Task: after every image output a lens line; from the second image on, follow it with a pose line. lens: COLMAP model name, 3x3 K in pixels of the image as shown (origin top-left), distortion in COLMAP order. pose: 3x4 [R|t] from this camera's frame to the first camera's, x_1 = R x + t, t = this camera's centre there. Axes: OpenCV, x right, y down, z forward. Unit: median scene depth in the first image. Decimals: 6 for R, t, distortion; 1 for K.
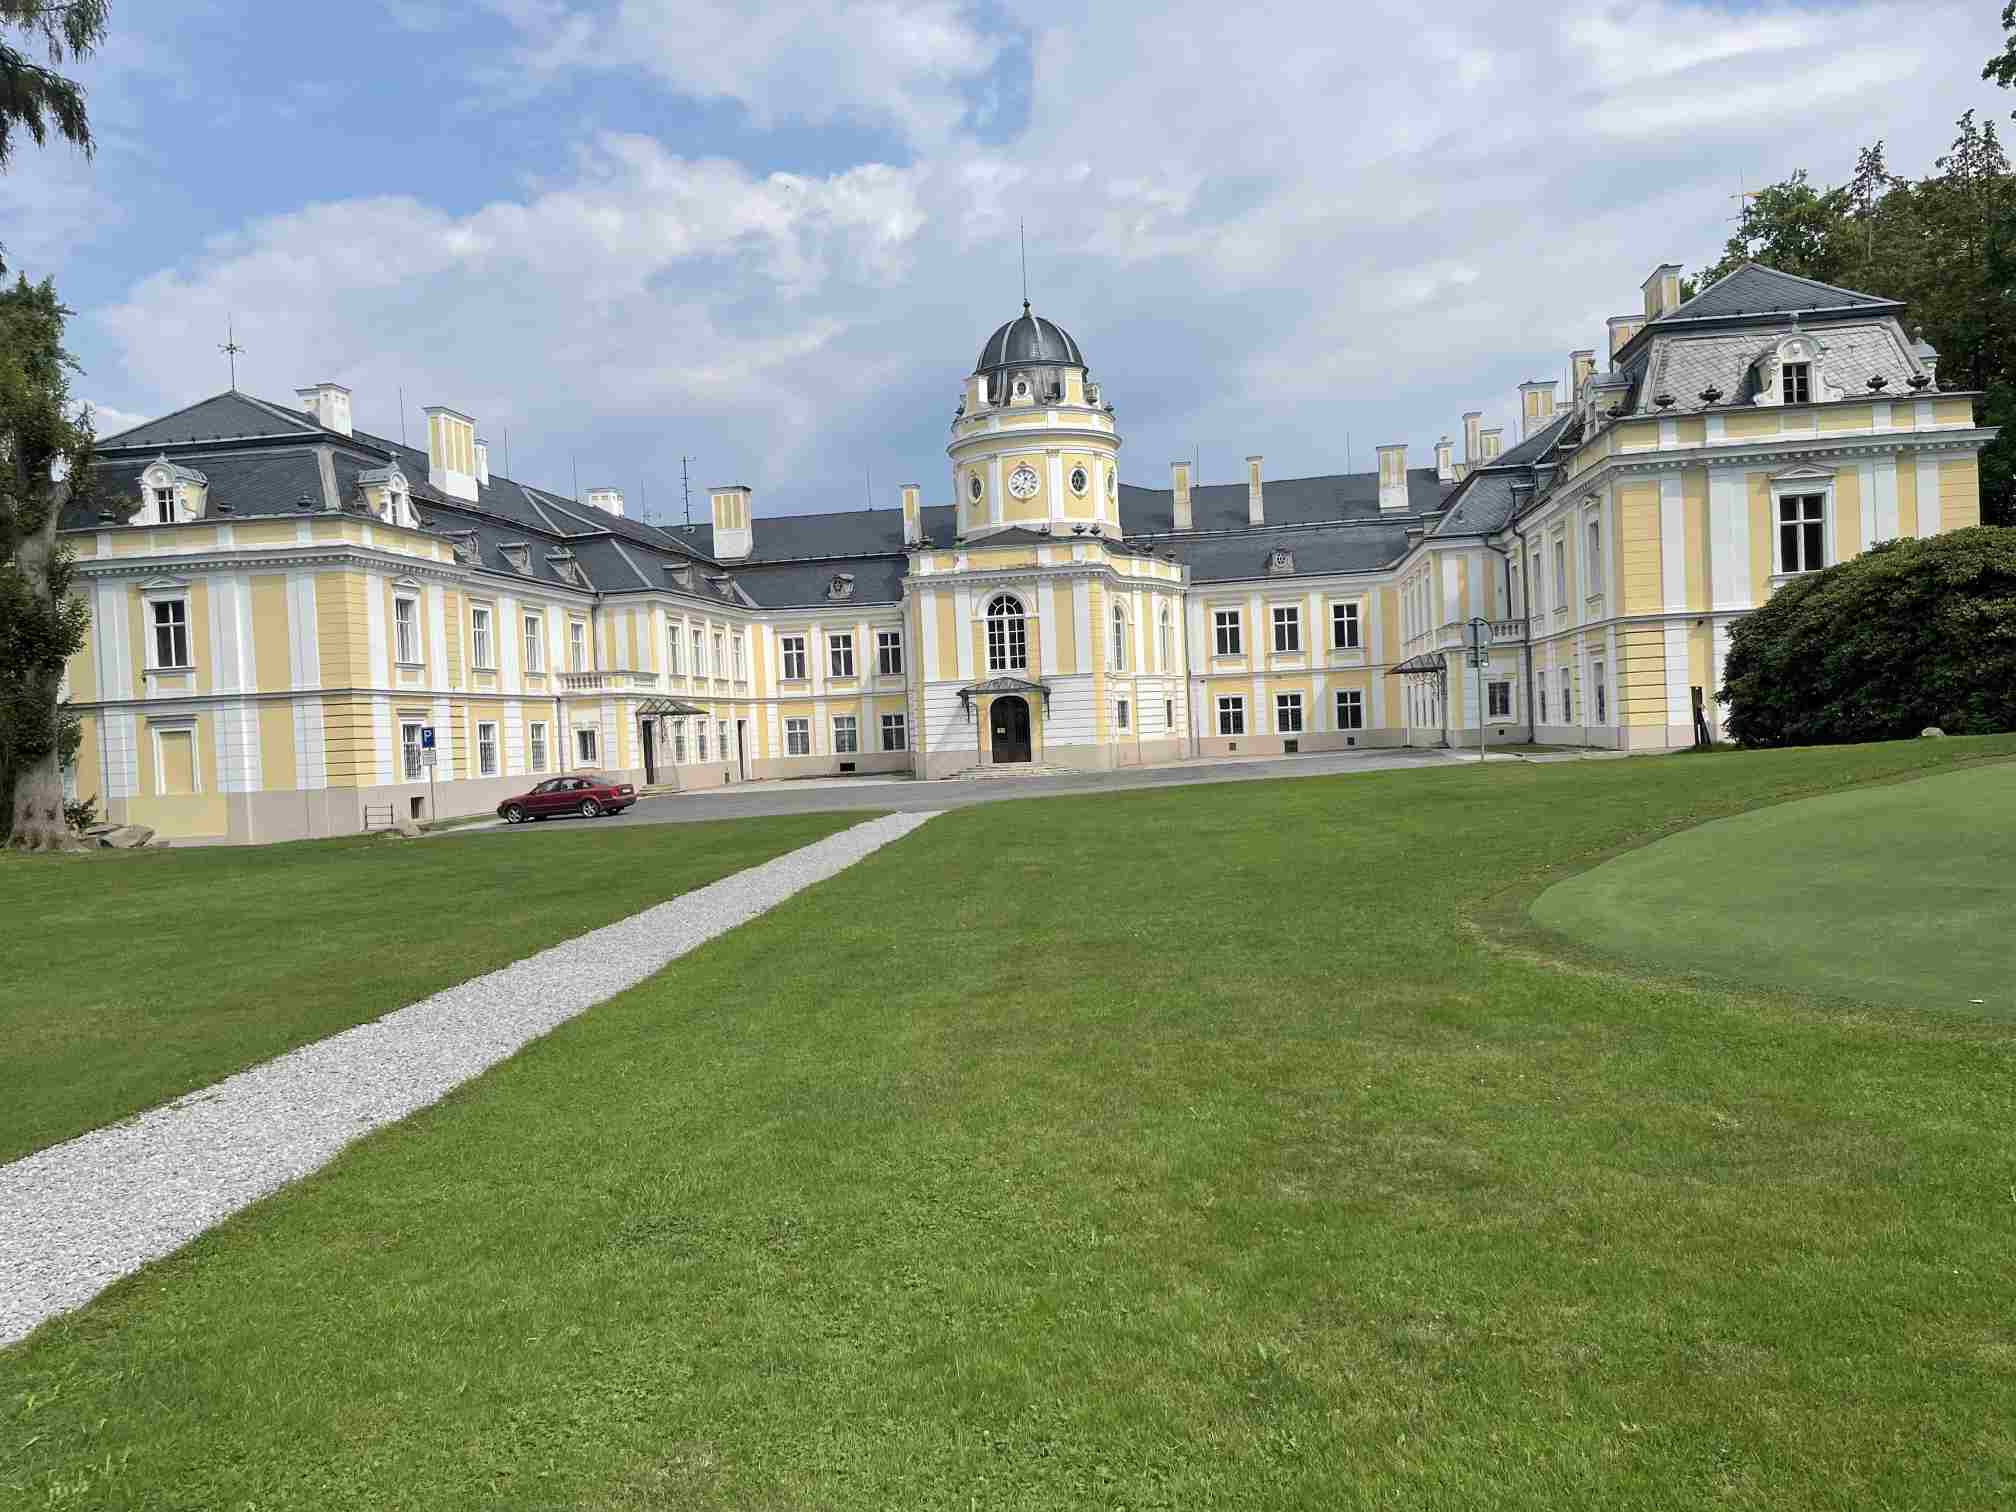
lens RADIAL K [[1503.7, 0, 997.9], [0, 1503.7, 757.0], [0, 0, 1]] dist [0.117658, -0.166548]
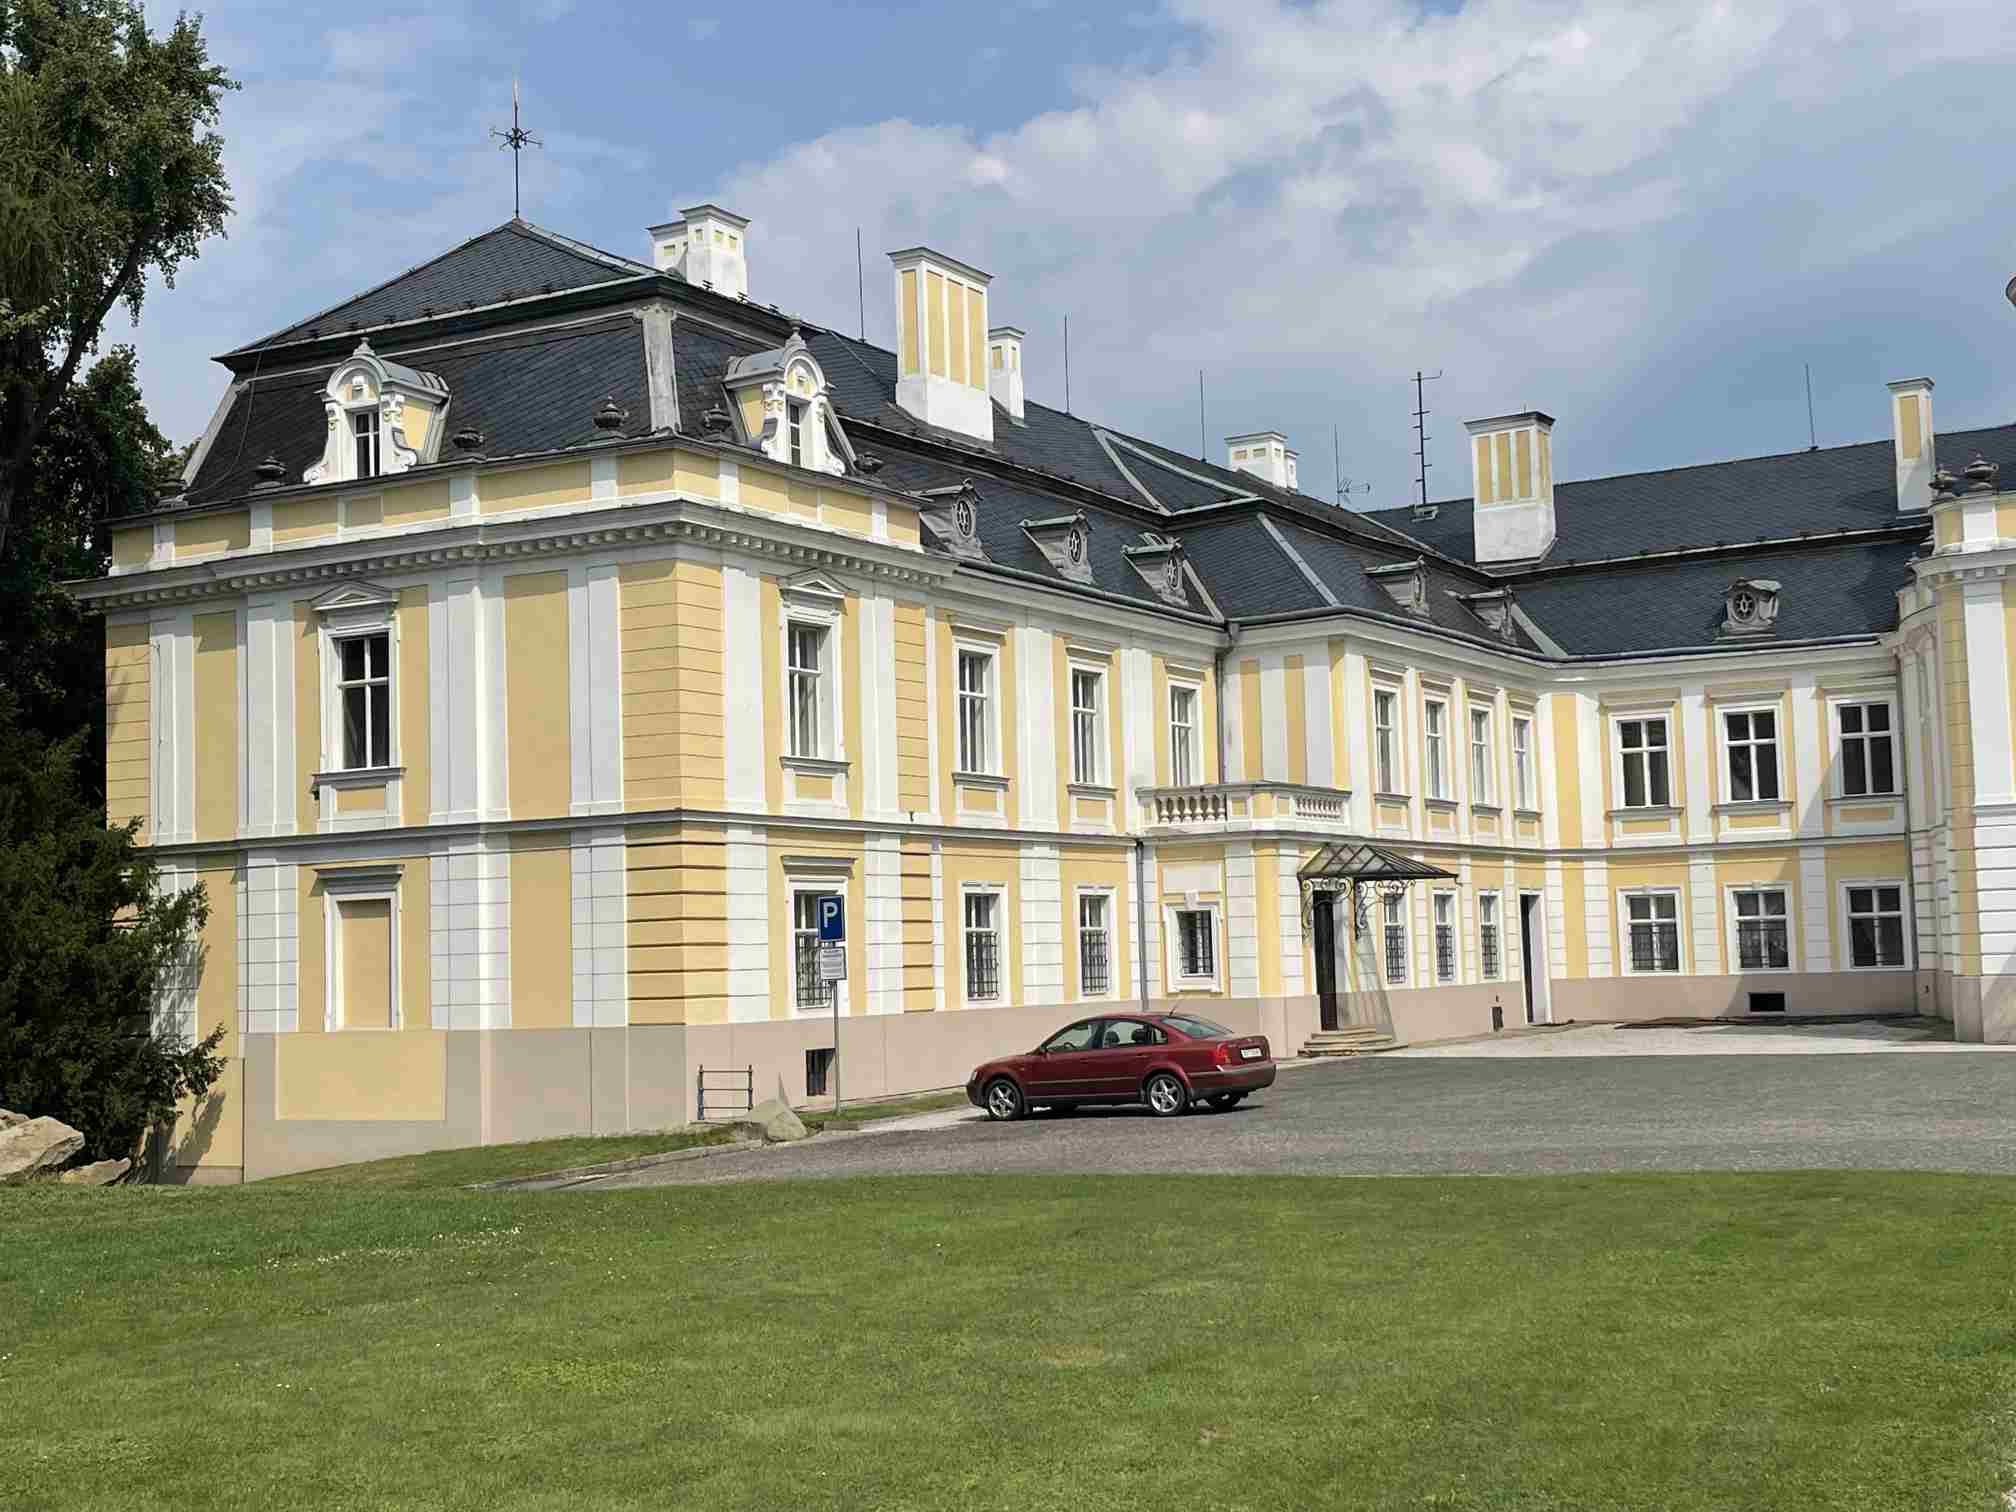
lens RADIAL K [[2506.3, 0, 997.2], [0, 2506.3, 761.7], [0, 0, 1]] dist [0.148309, -0.319486]
pose [[0.930026, -0.009578, -0.367369, -0.041259], [-0.020252, 0.996805, -0.077259, -0.002005], [0.366936, 0.079293, 0.926861, 0.243879]]
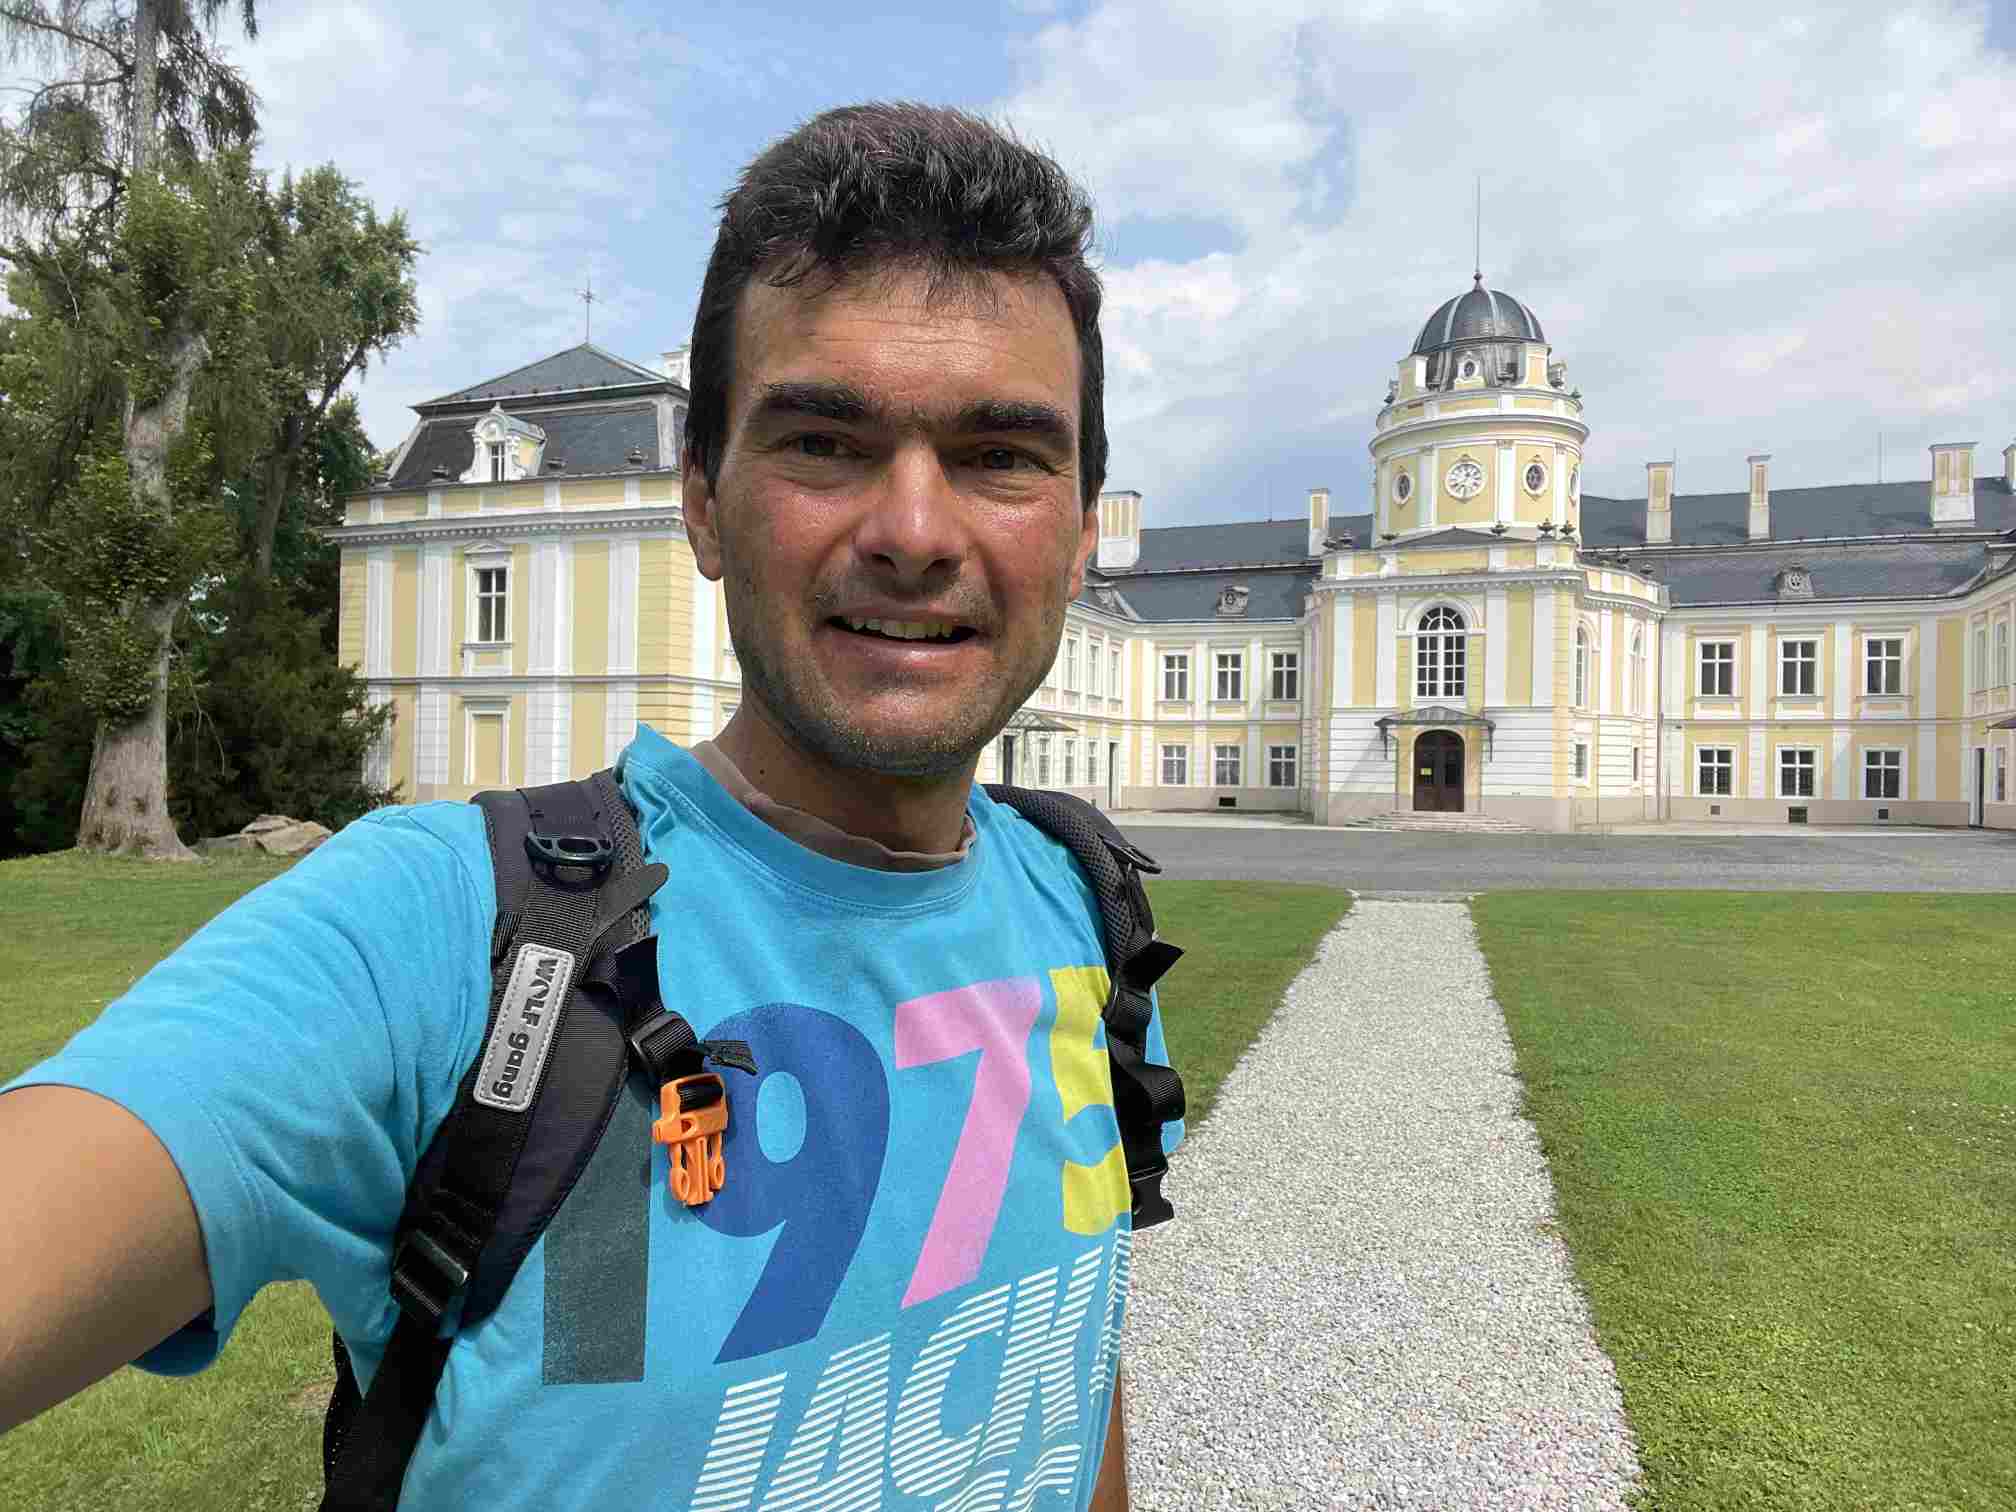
lens RADIAL K [[1348.4, 0, 1012.6], [0, 1348.4, 754.1], [0, 0, 1]] dist [0.075740, -0.087522]
pose [[0.968188, 0.060189, -0.242878, -0.036381], [-0.065778, 0.997722, -0.014960, -0.001307], [0.241424, 0.030460, 0.969942, 0.229241]]
